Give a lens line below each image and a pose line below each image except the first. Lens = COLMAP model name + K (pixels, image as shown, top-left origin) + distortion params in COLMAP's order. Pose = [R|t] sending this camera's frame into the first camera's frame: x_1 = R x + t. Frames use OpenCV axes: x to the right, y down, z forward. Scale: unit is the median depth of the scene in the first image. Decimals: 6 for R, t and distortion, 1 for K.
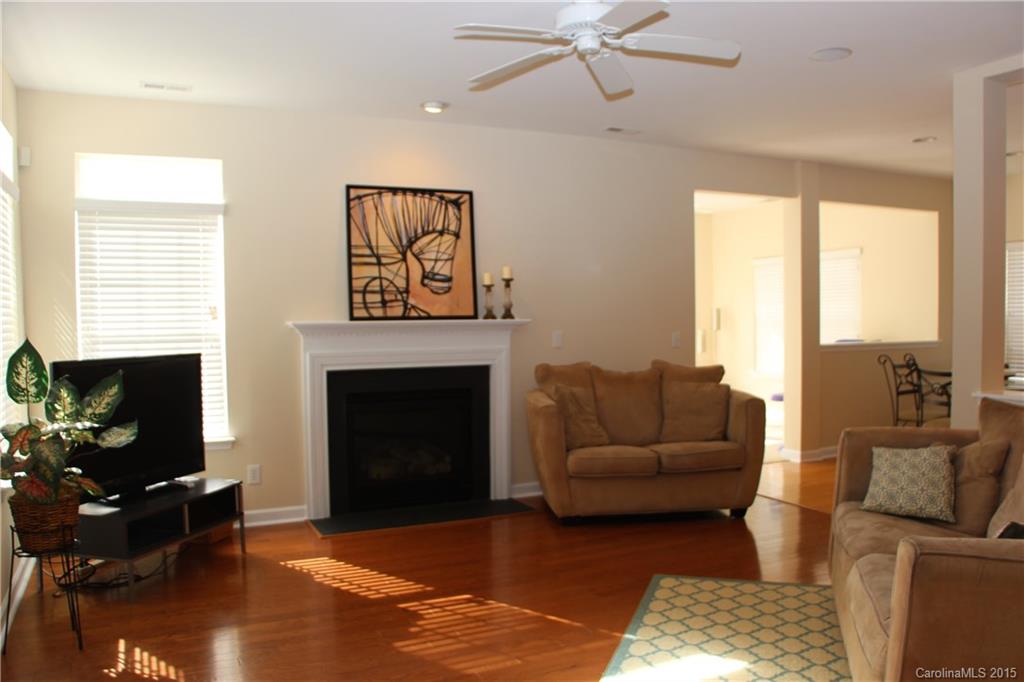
lens RADIAL K [[835.7, 0, 516.3], [0, 835.7, 355.0], [0, 0, 1]] dist [-0.175746, 0.135874]
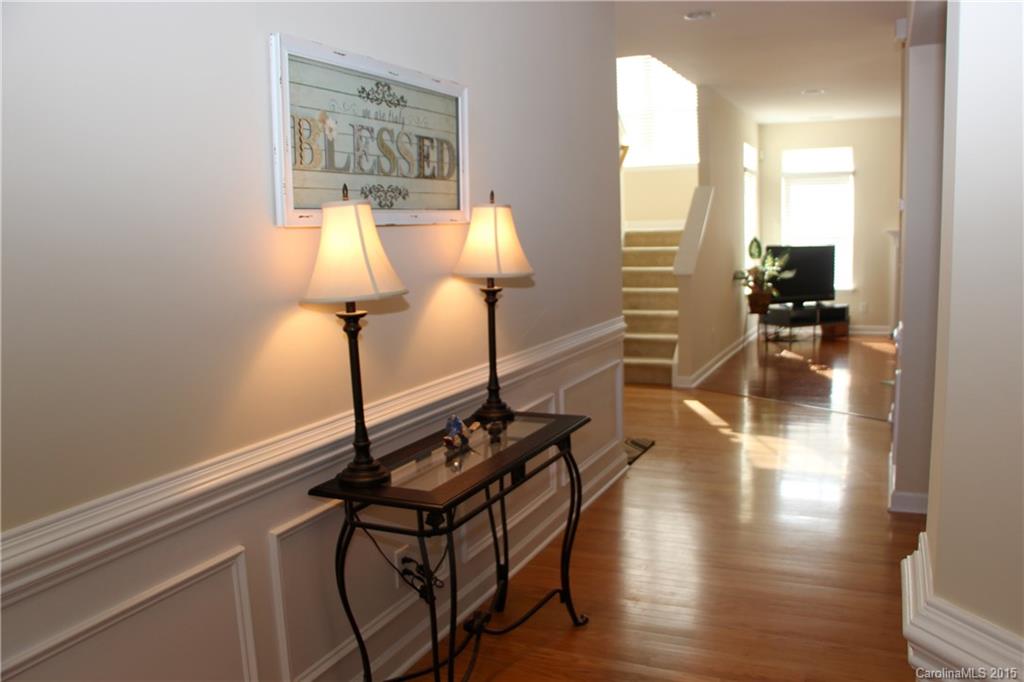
lens RADIAL K [[835.7, 0, 516.3], [0, 835.7, 355.0], [0, 0, 1]] dist [-0.175746, 0.135874]
pose [[0.647575, 0.095467, -0.755998, 0.819517], [-0.010271, 0.993124, 0.116614, 0.051806], [0.761933, -0.067751, 0.644103, -1.177513]]
